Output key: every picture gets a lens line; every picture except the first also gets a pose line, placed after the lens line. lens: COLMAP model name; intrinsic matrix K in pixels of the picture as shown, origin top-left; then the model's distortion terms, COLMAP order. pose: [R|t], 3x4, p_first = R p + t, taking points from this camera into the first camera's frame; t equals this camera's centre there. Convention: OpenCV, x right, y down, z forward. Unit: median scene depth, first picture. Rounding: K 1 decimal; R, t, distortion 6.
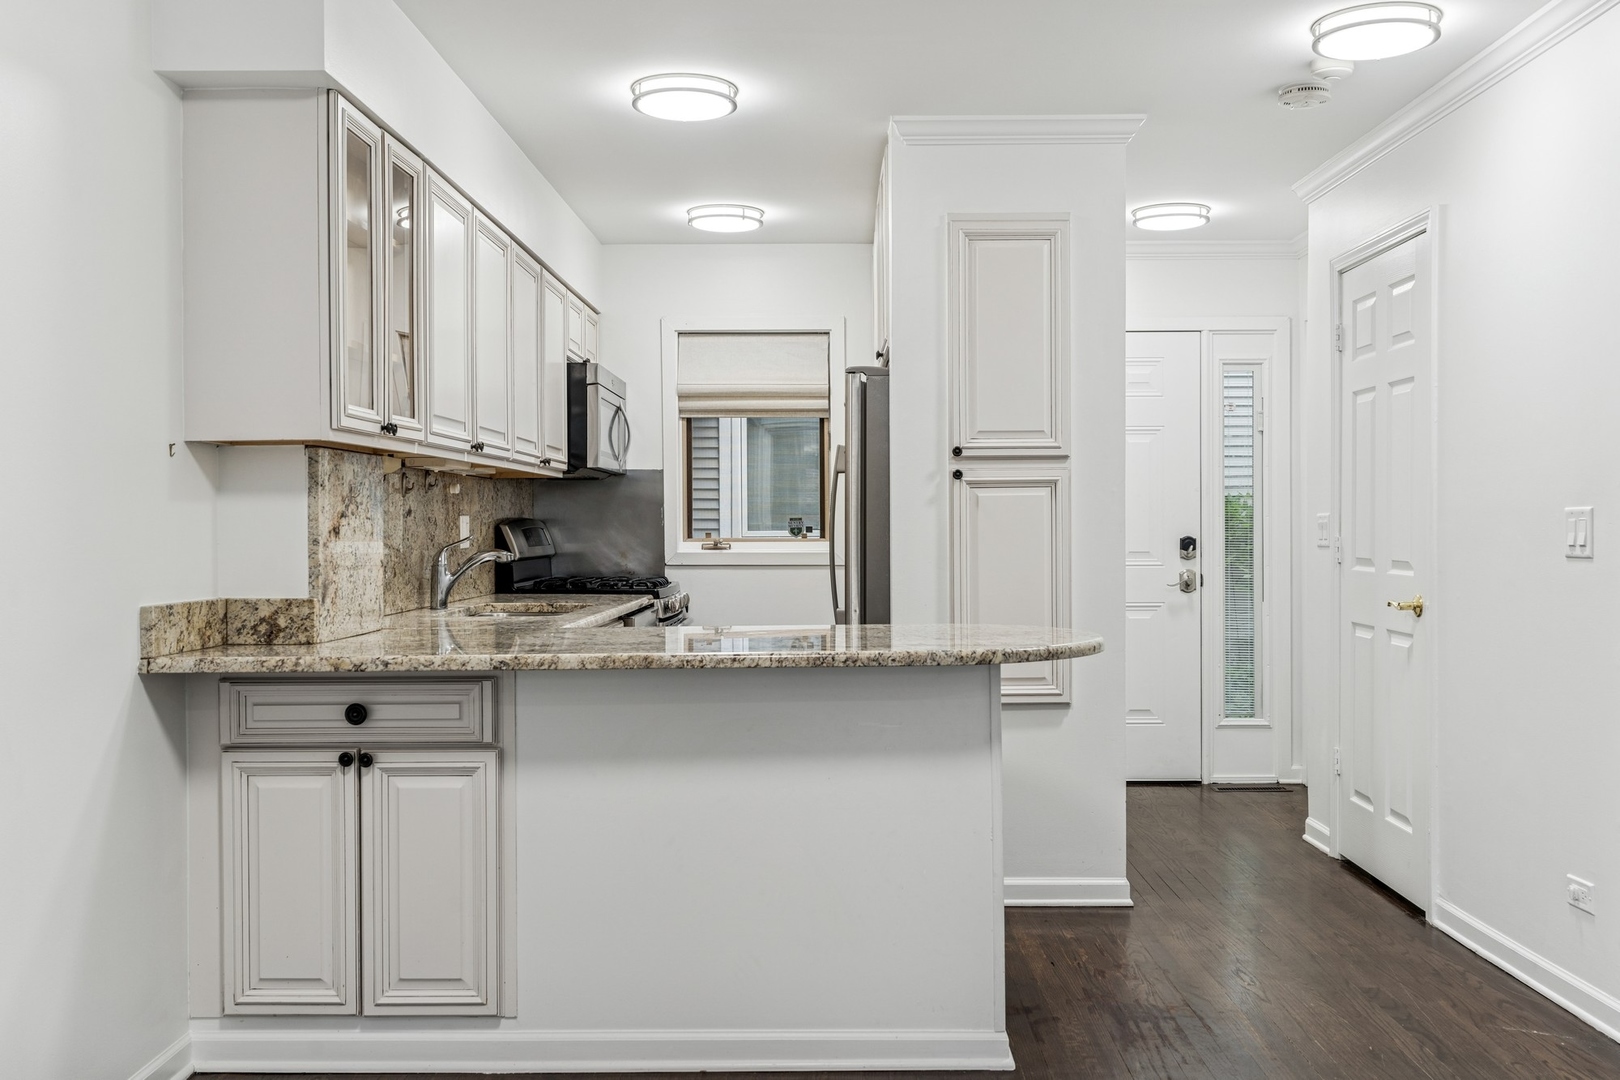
lens RADIAL K [[1433.1, 0, 815.9], [0, 1433.1, 537.8], [0, 0, 1]] dist [0.002634, 0.019209]
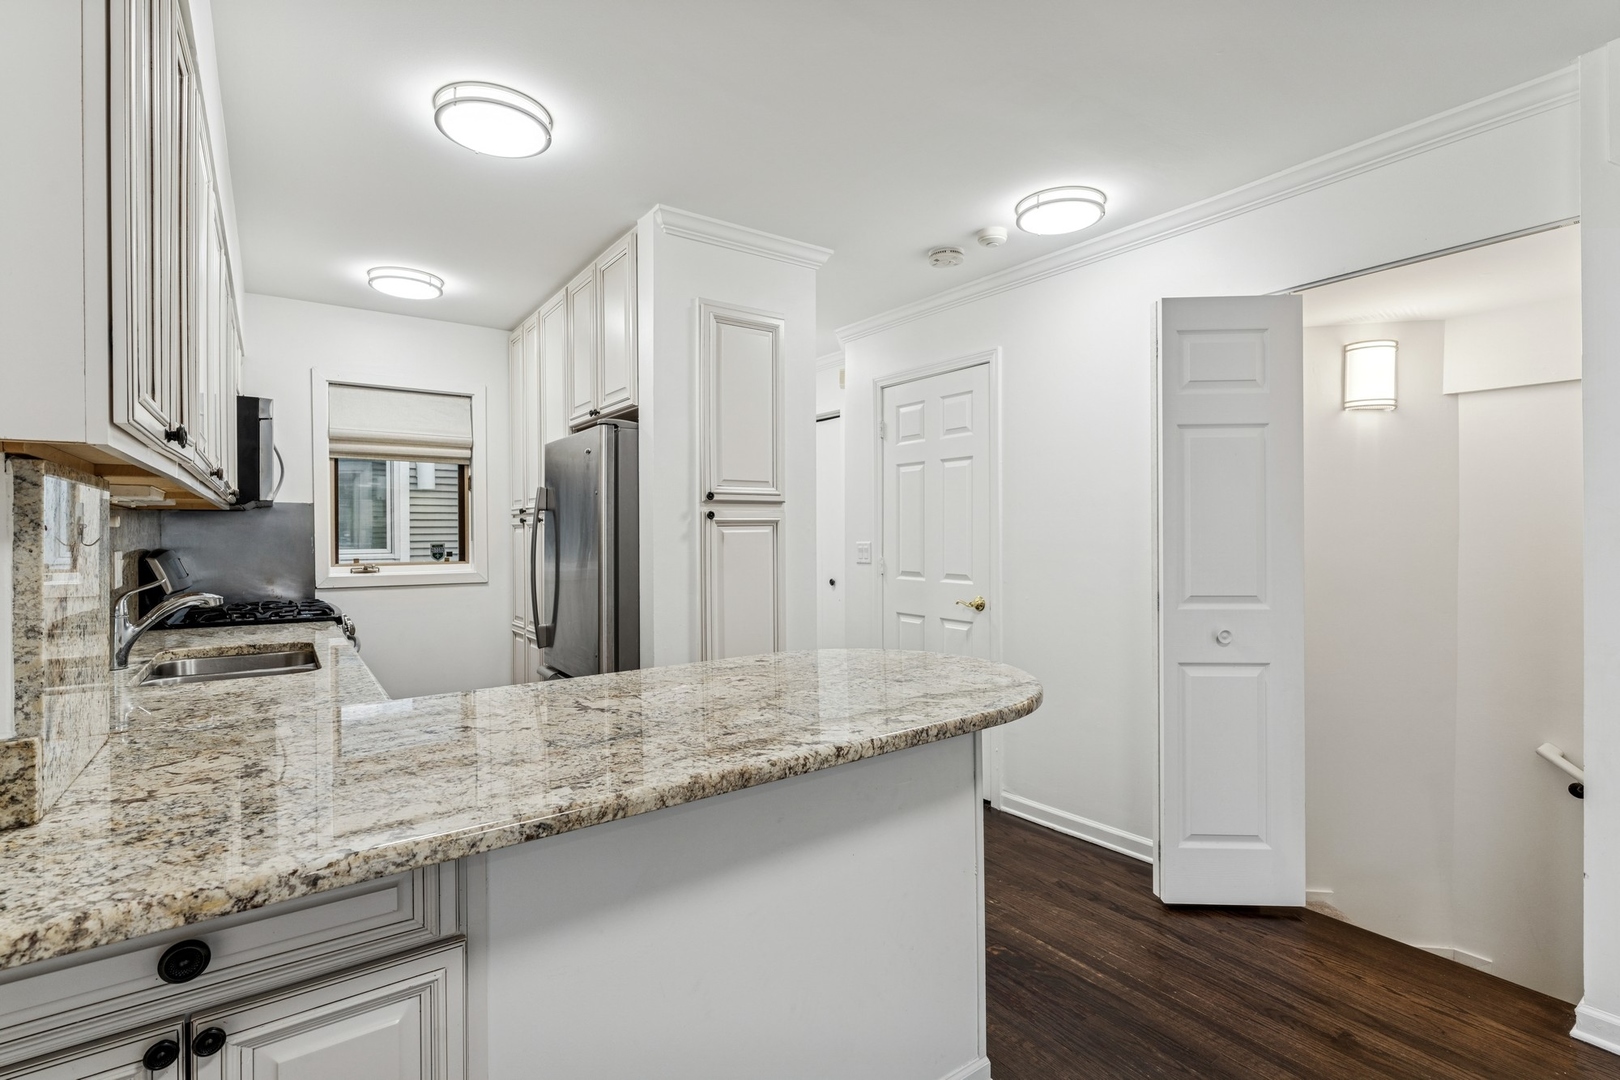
lens RADIAL K [[749.3, 0, 801.0], [0, 749.3, 534.4], [0, 0, 1]] dist [0.000630, -0.000879]
pose [[0.810051, -0.002128, 0.586355, -0.196577], [0.009073, 0.999919, -0.008905, -0.020470], [-0.586289, 0.012534, 0.810005, 0.421055]]
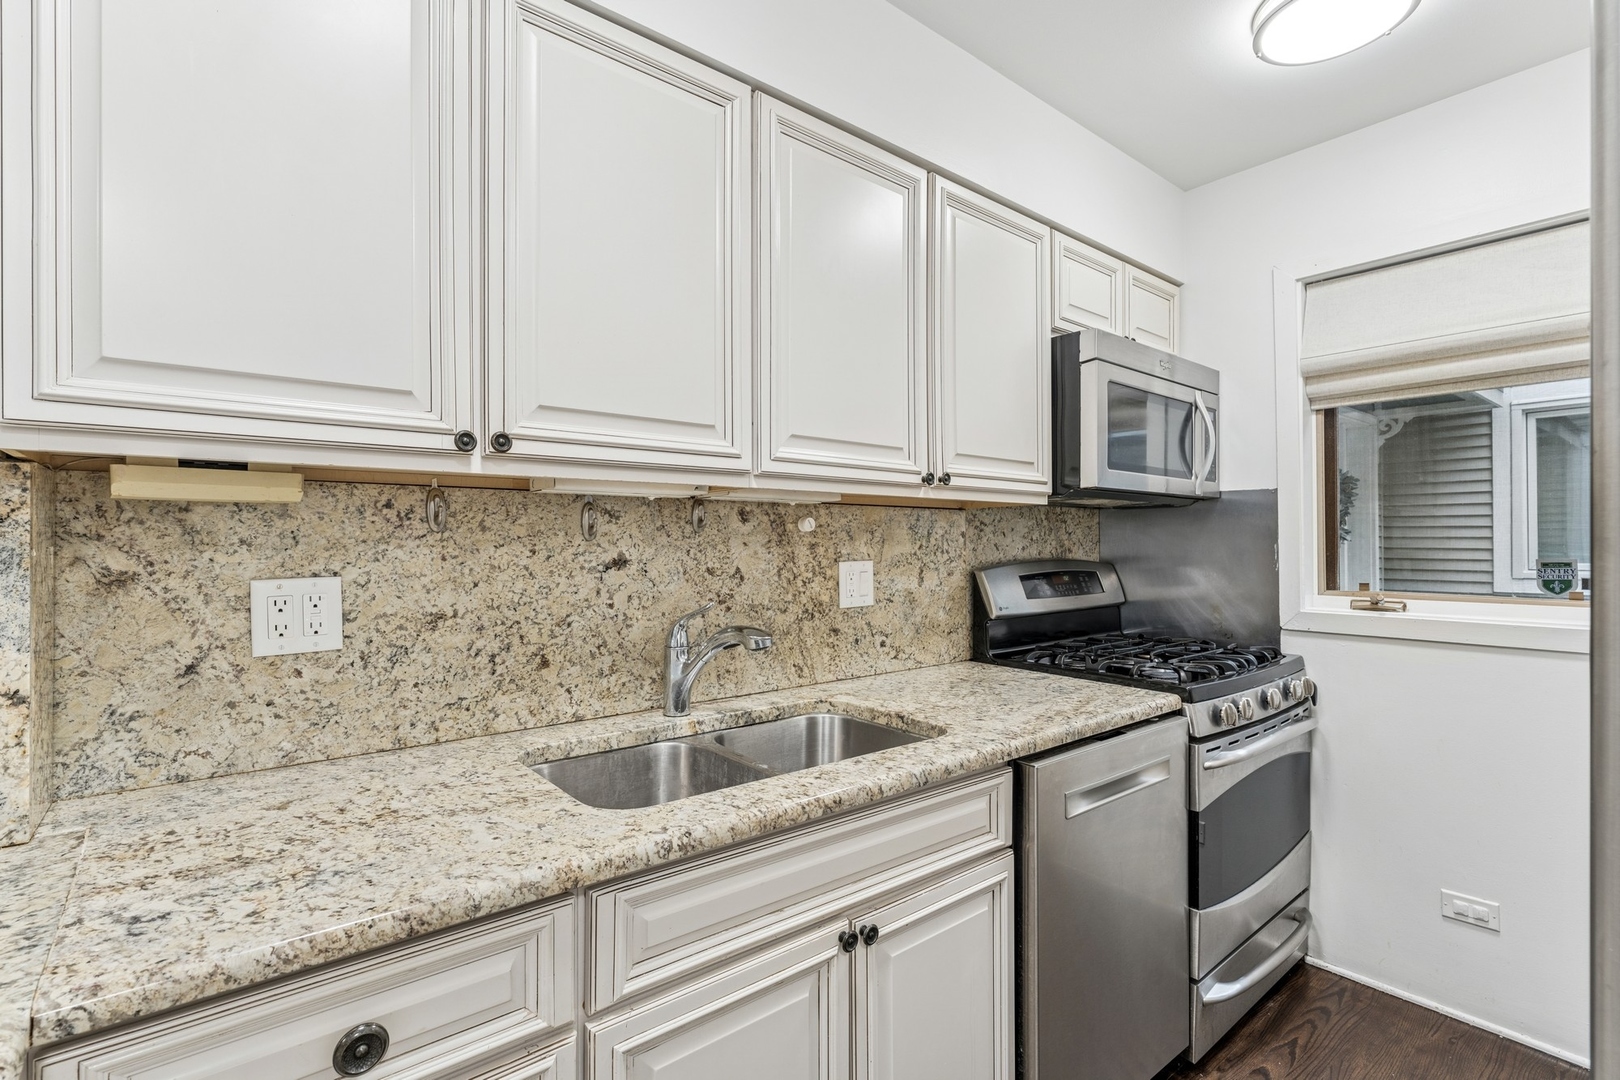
lens RADIAL K [[749.3, 0, 800.1], [0, 749.3, 544.1], [0, 0, 1]] dist [0.000630, -0.000879]
pose [[0.647796, 0.000798, -0.761813, 0.025374], [-0.006632, 0.999967, -0.004592, -0.025076], [0.761785, 0.008028, 0.647781, 0.827349]]
